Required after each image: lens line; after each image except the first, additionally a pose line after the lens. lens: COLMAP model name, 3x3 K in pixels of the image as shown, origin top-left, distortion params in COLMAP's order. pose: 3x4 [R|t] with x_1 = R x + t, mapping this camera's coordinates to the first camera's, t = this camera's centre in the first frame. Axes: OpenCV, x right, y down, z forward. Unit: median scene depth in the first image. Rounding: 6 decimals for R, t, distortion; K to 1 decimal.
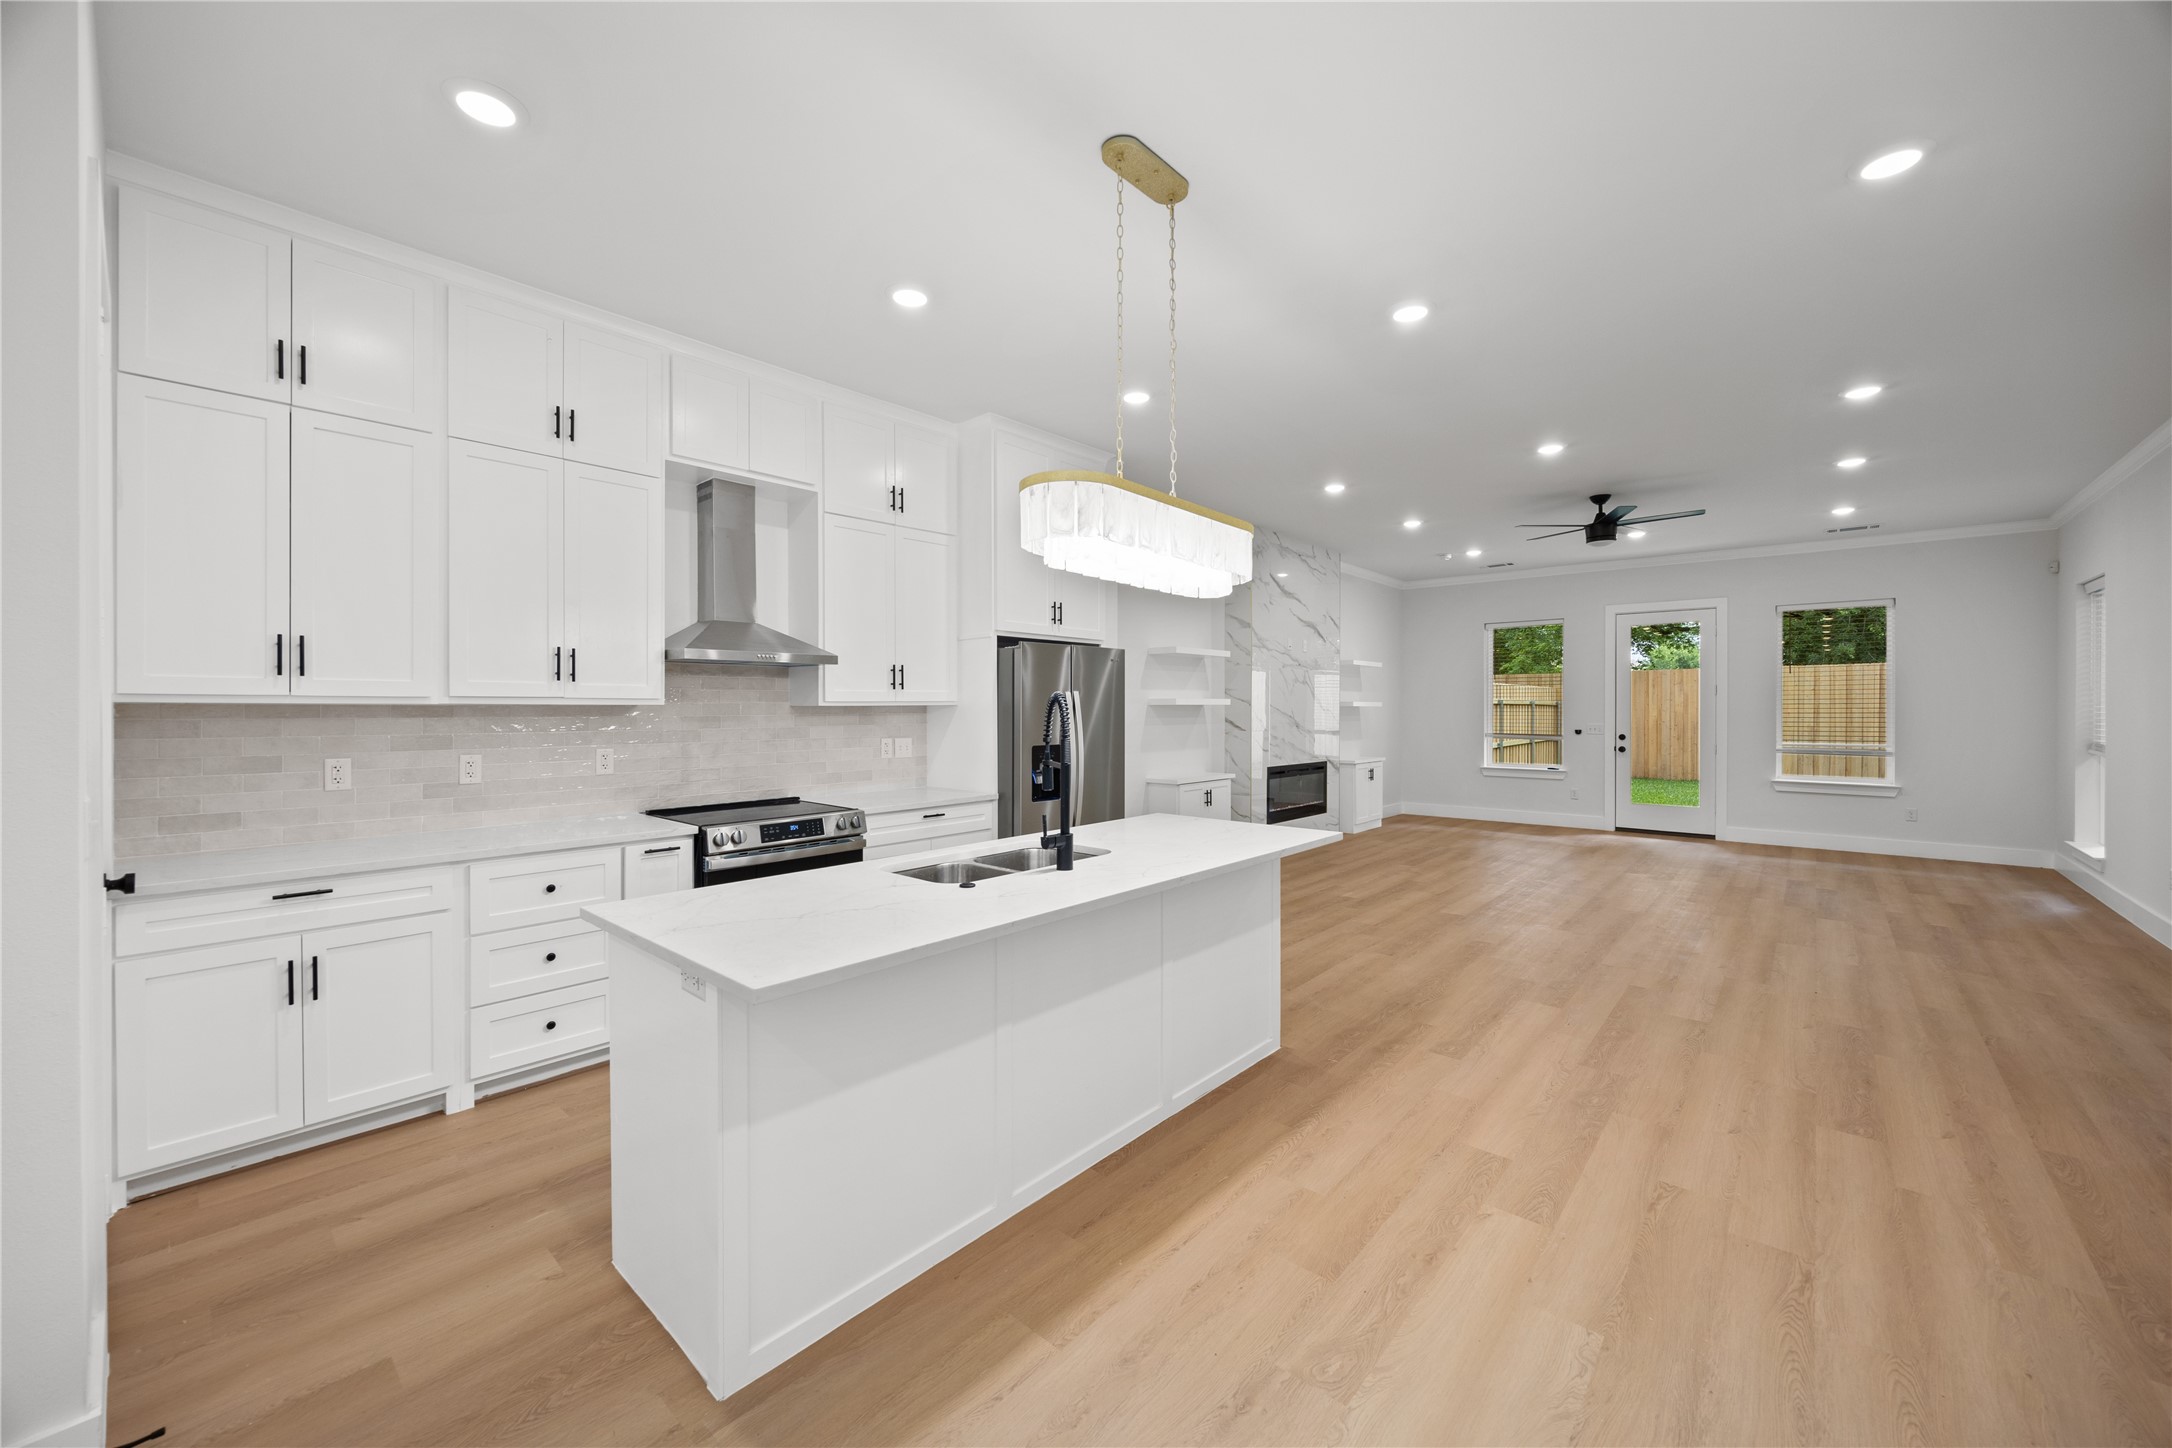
lens RADIAL K [[824.6, 0, 1091.3], [0, 824.6, 713.8], [0, 0, 1]] dist [-0.000898, -0.000752]
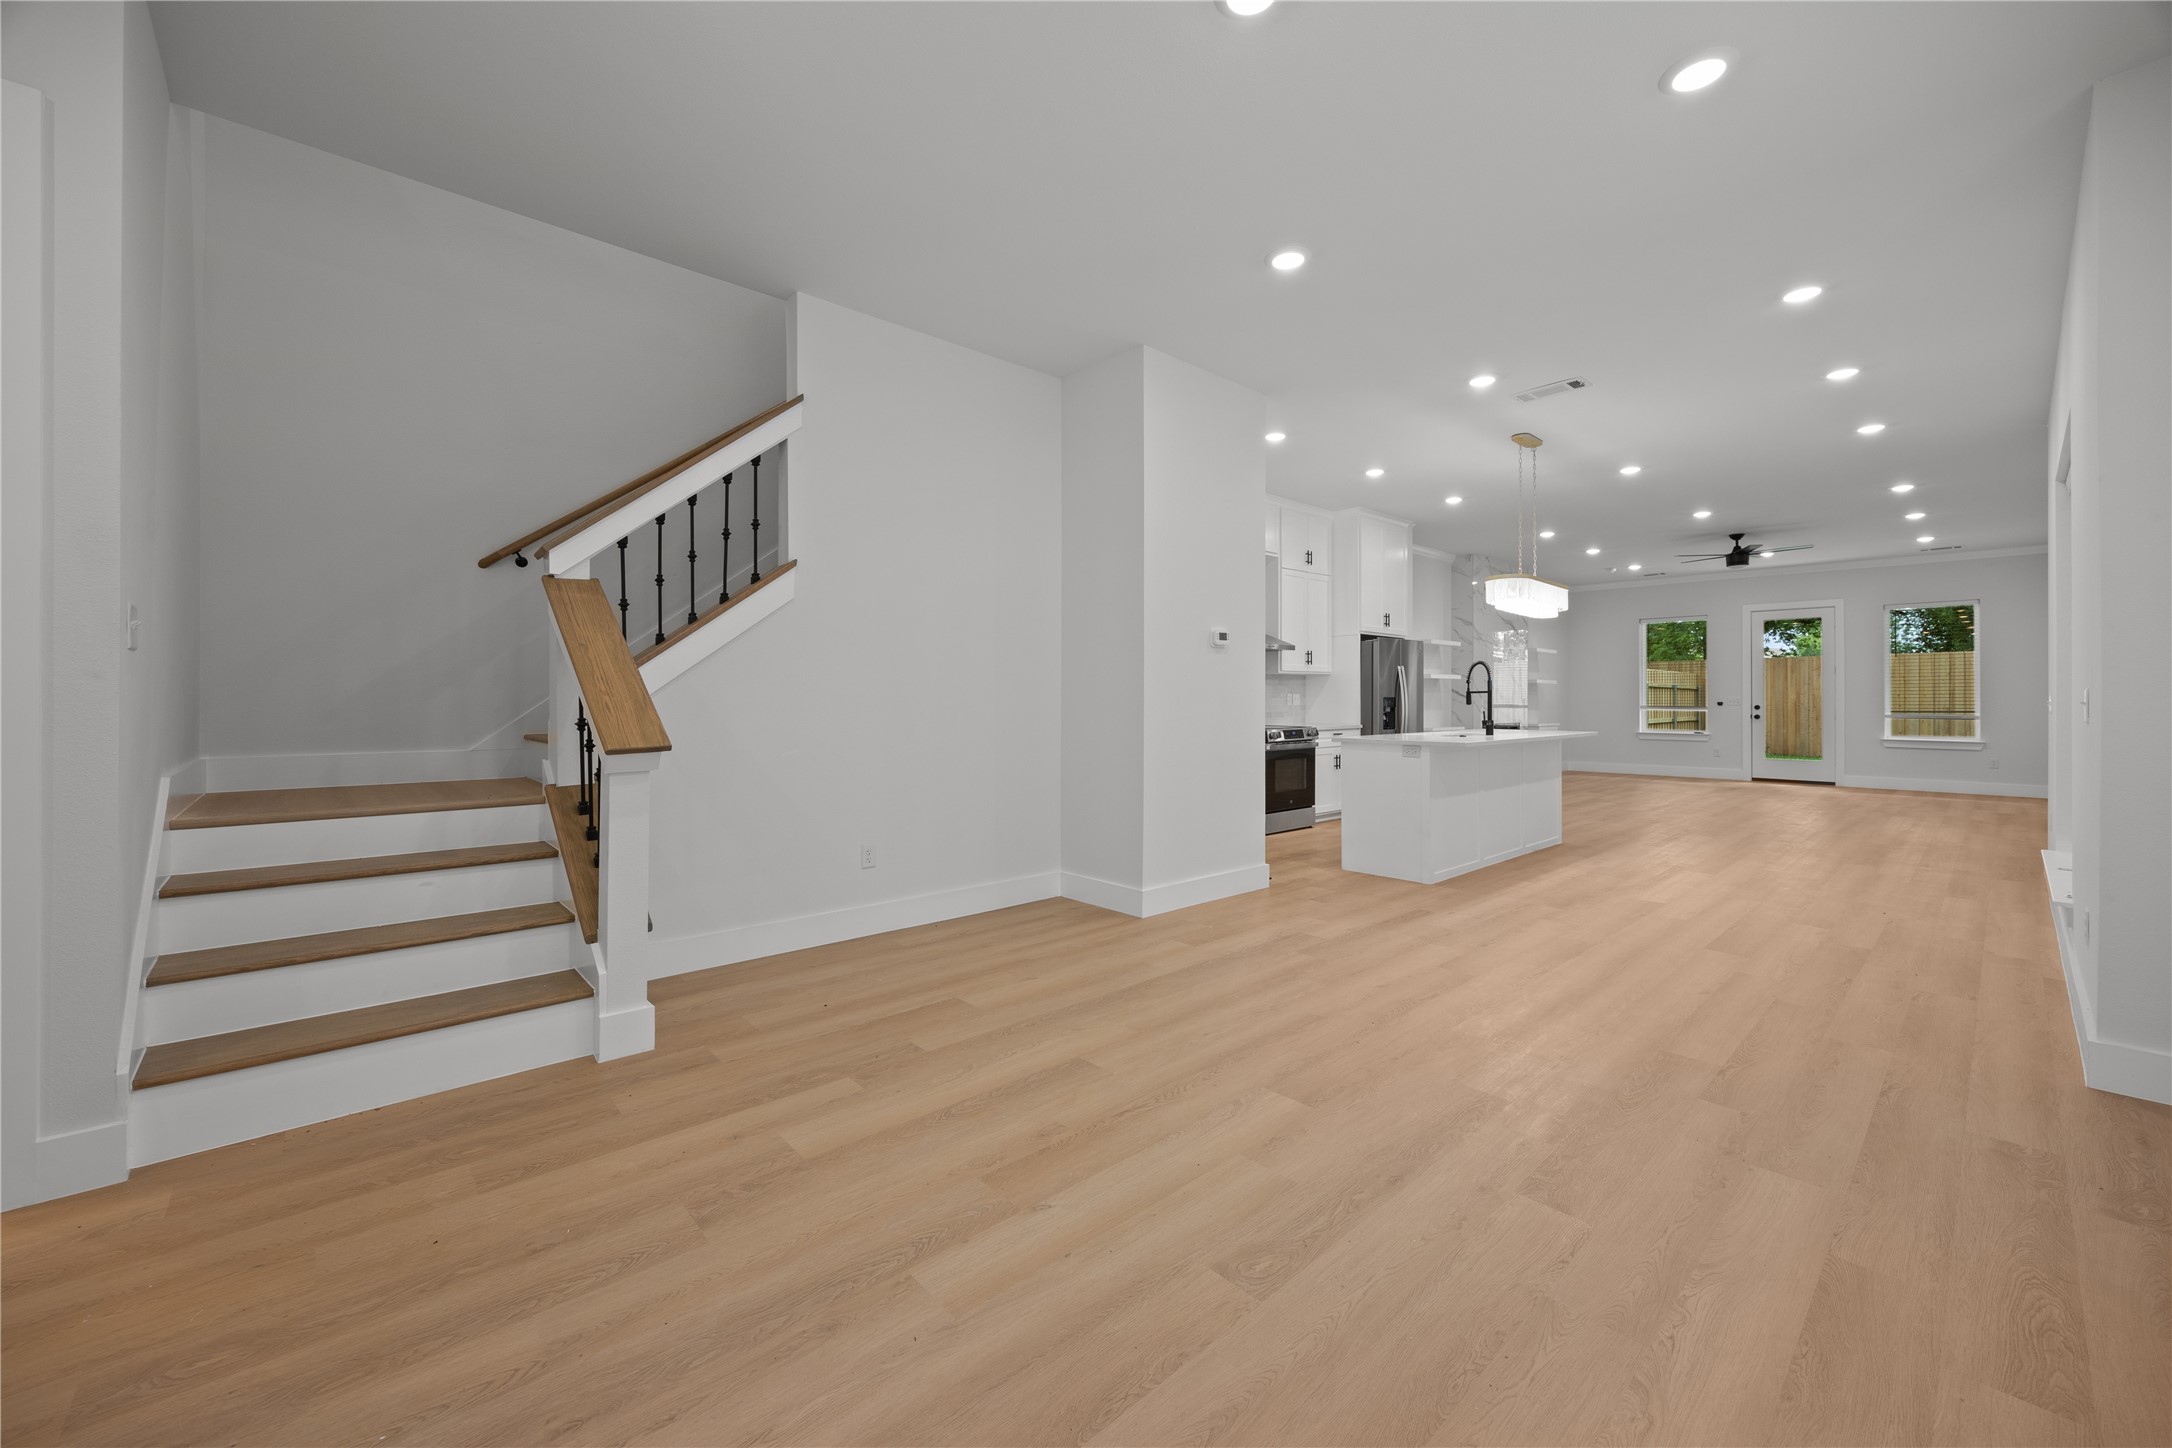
lens RADIAL K [[824.6, 0, 1086.9], [0, 824.6, 697.0], [0, 0, 1]] dist [-0.000898, -0.000752]
pose [[0.992987, 0.002651, -0.118193, -0.347973], [-0.003909, 0.999938, -0.010409, 0.042422], [0.118158, 0.010798, 0.992936, -0.574391]]
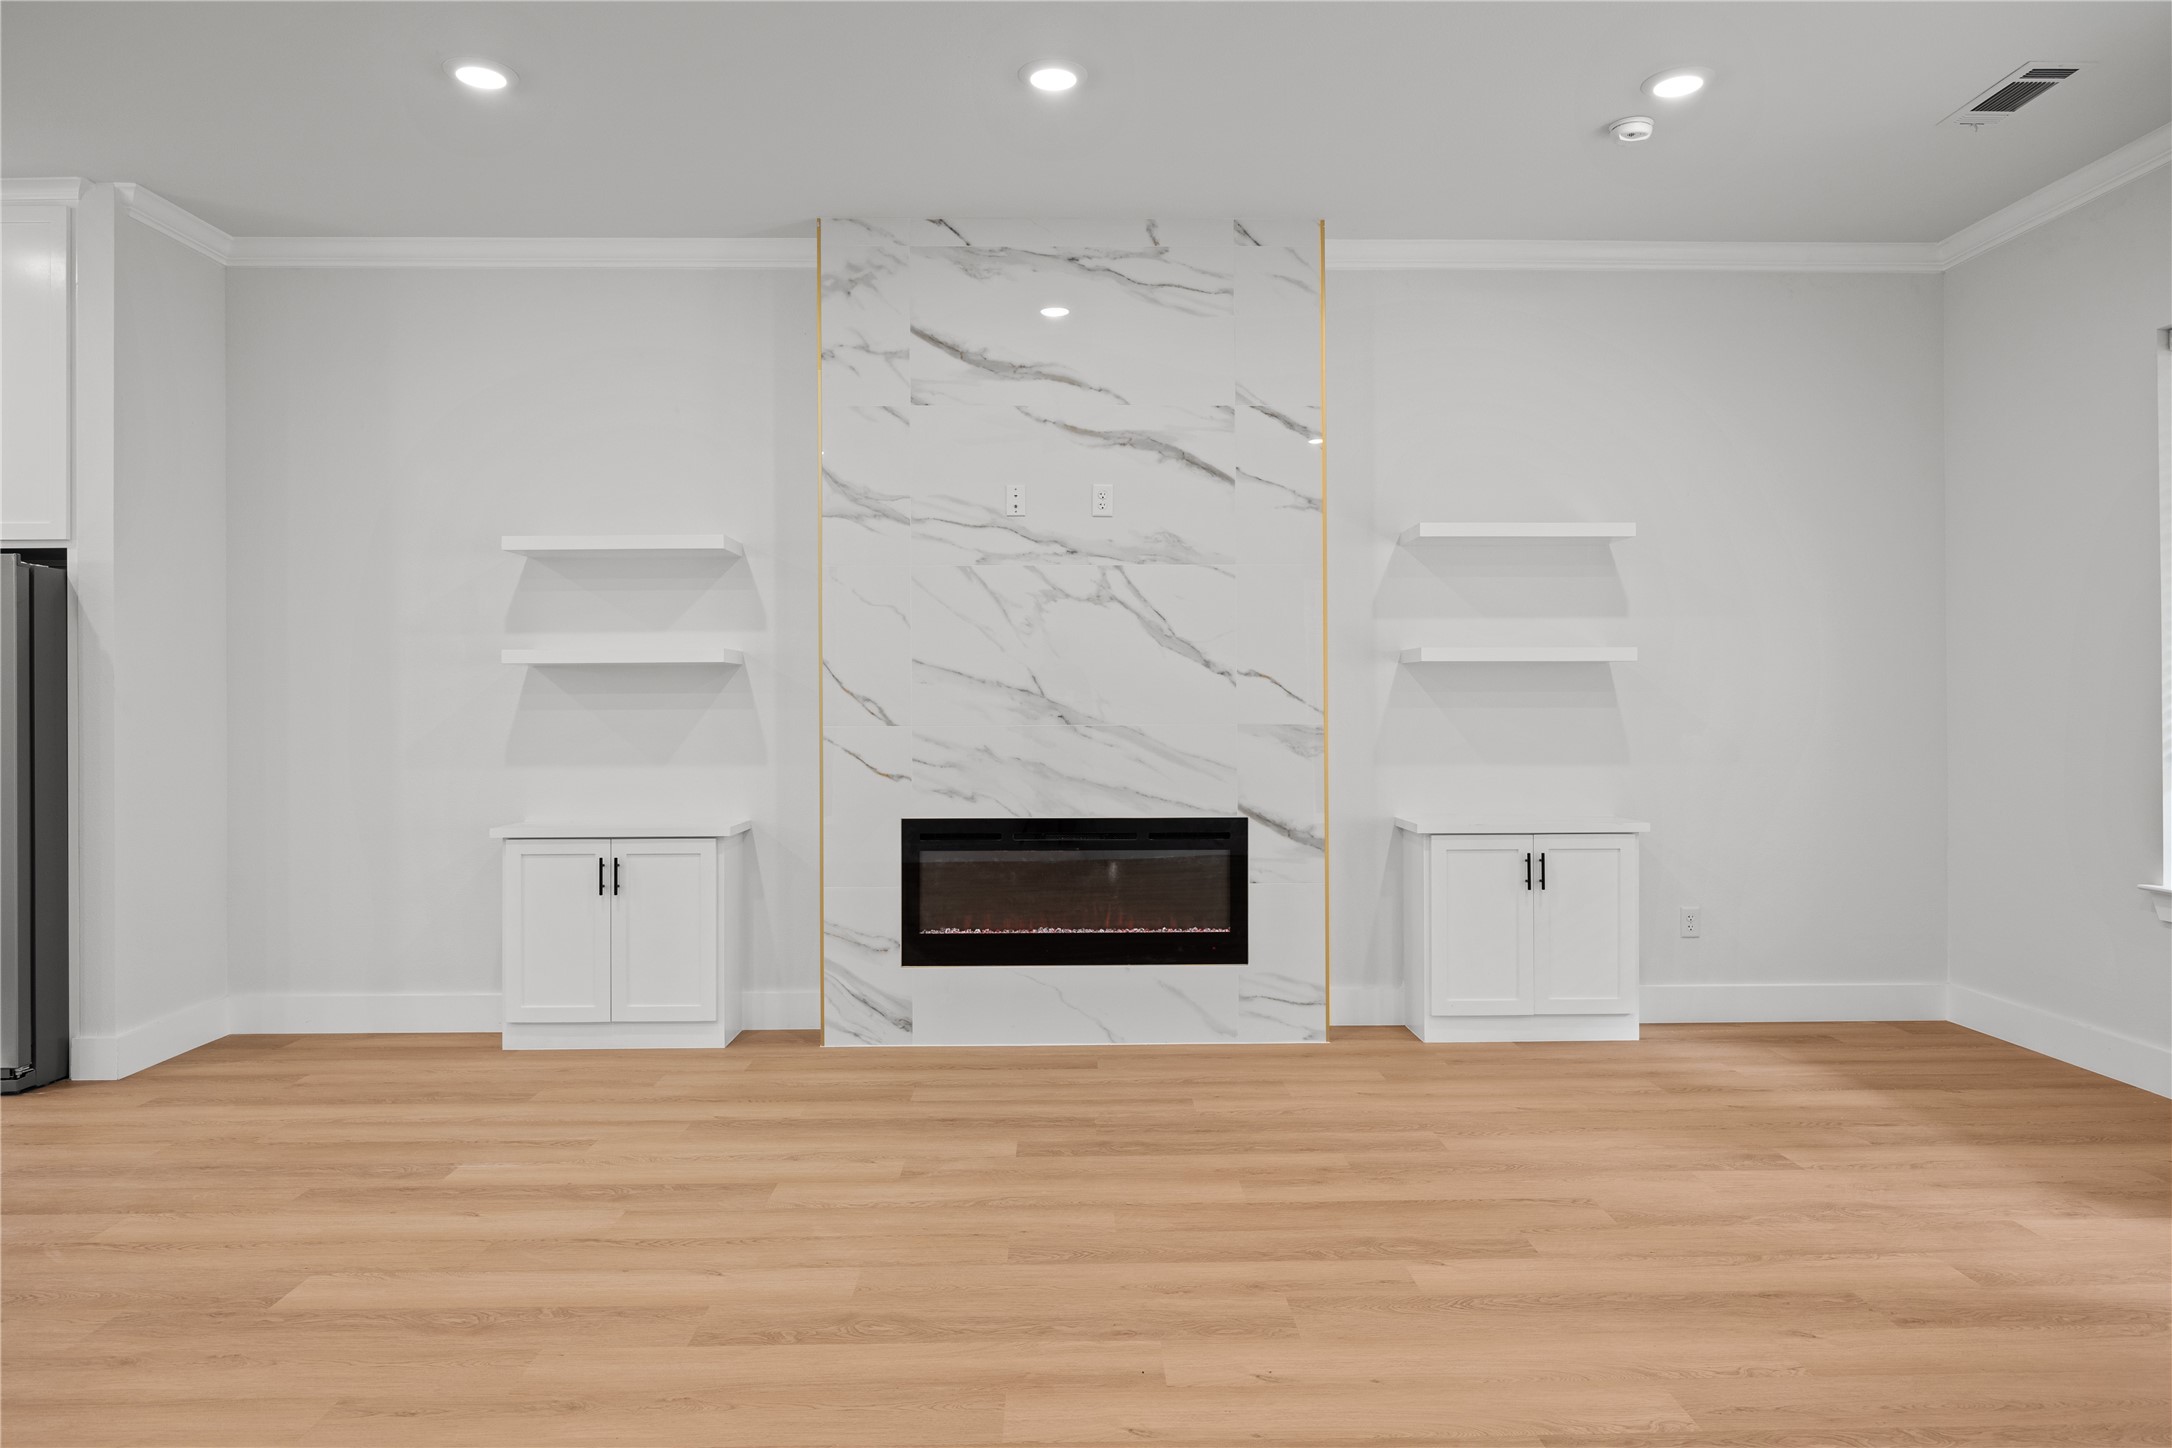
lens RADIAL K [[1336.2, 0, 1084.6], [0, 1336.2, 690.9], [0, 0, 1]] dist [-0.002828, -0.001275]
pose [[0.675033, -0.010227, -0.737716, 0.879387], [0.000108, 0.999905, -0.013763, 0.014701], [0.737787, 0.009211, 0.674970, 0.749703]]
